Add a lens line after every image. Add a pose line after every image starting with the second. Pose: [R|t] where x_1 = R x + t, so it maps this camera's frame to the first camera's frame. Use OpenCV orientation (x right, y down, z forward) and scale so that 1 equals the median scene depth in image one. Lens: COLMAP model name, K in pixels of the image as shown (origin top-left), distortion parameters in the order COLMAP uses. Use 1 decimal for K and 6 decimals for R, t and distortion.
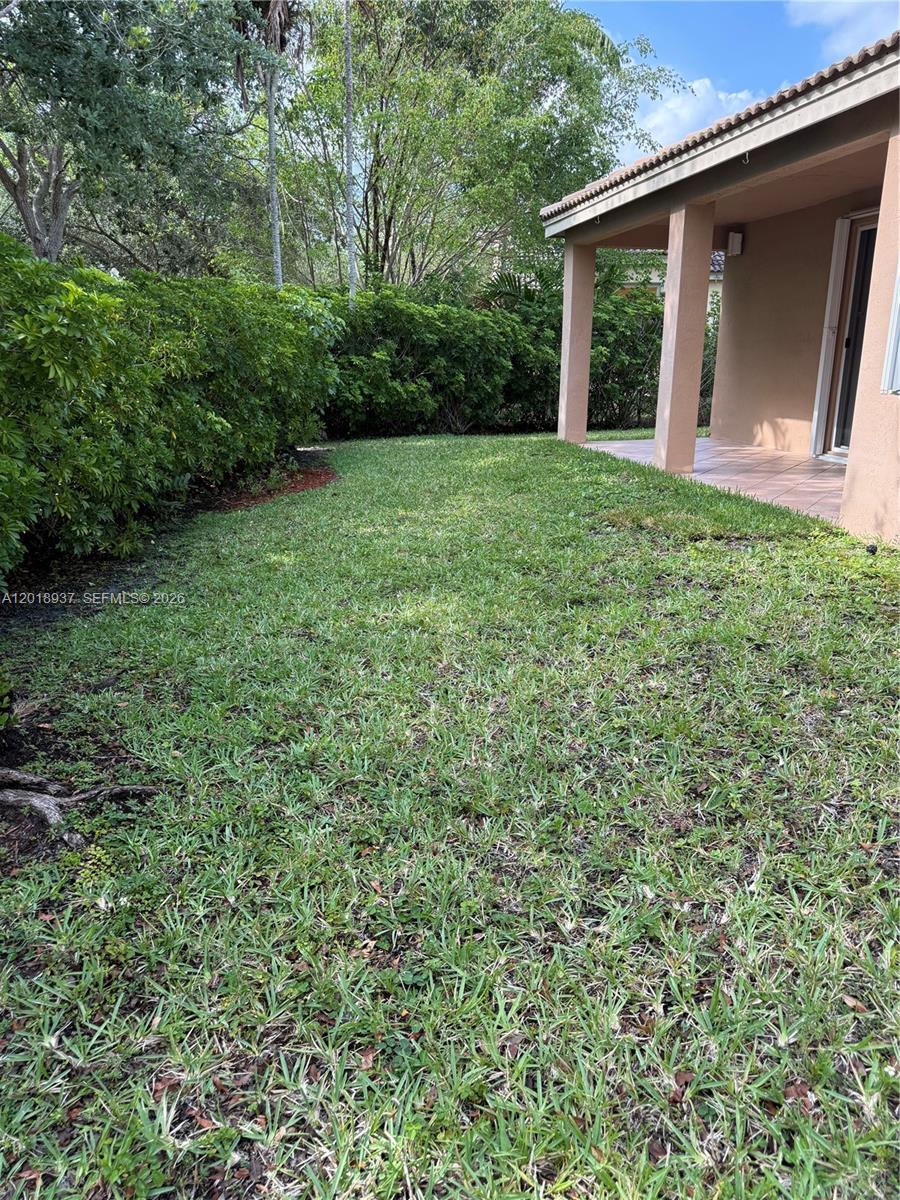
lens RADIAL K [[855.3, 0, 450.0], [0, 855.3, 600.0], [0, 0, 1]] dist [0.129170, -0.184727]
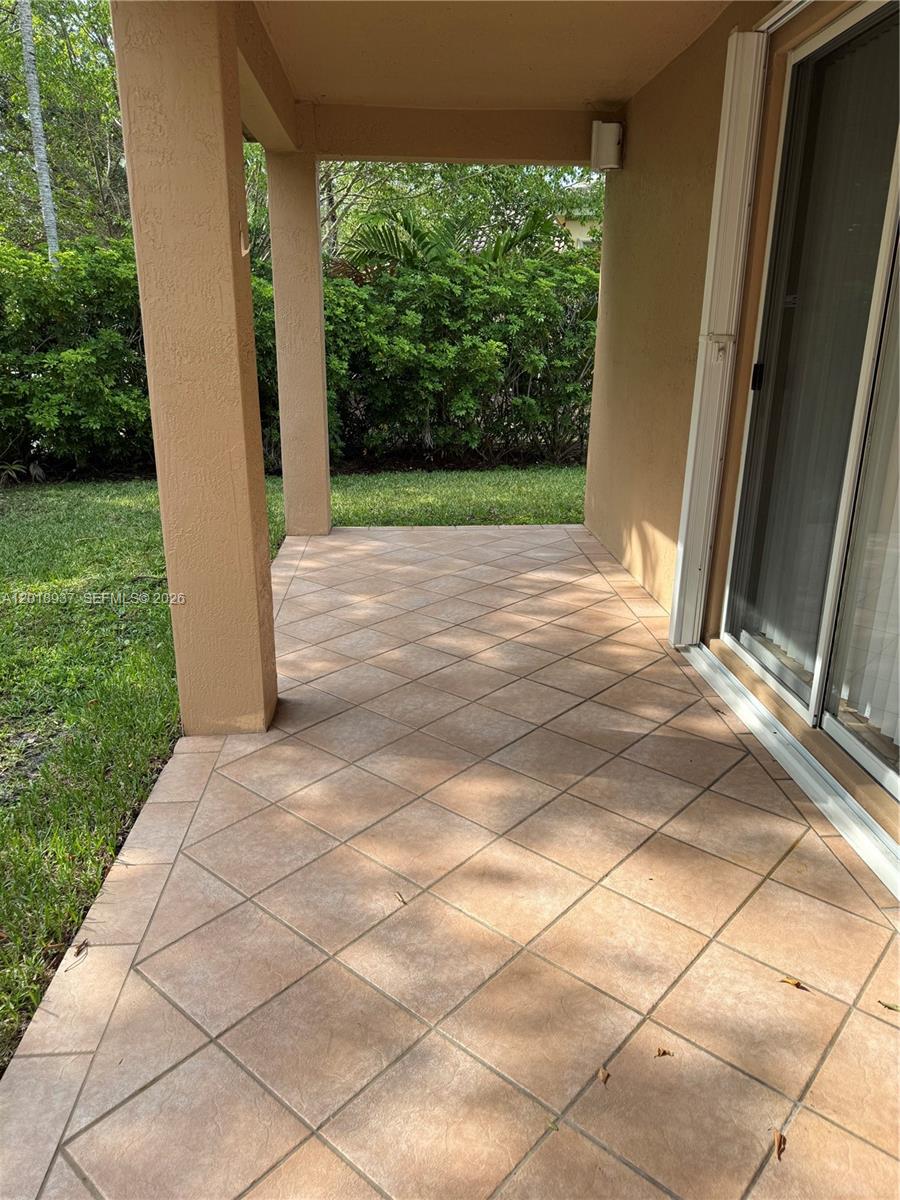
lens RADIAL K [[855.3, 0, 450.0], [0, 855.3, 600.0], [0, 0, 1]] dist [0.129170, -0.184727]
pose [[0.992252, 0.042934, -0.116584, 0.329836], [-0.039483, 0.998716, 0.031747, -0.180739], [0.117797, -0.026898, 0.992673, 0.539928]]
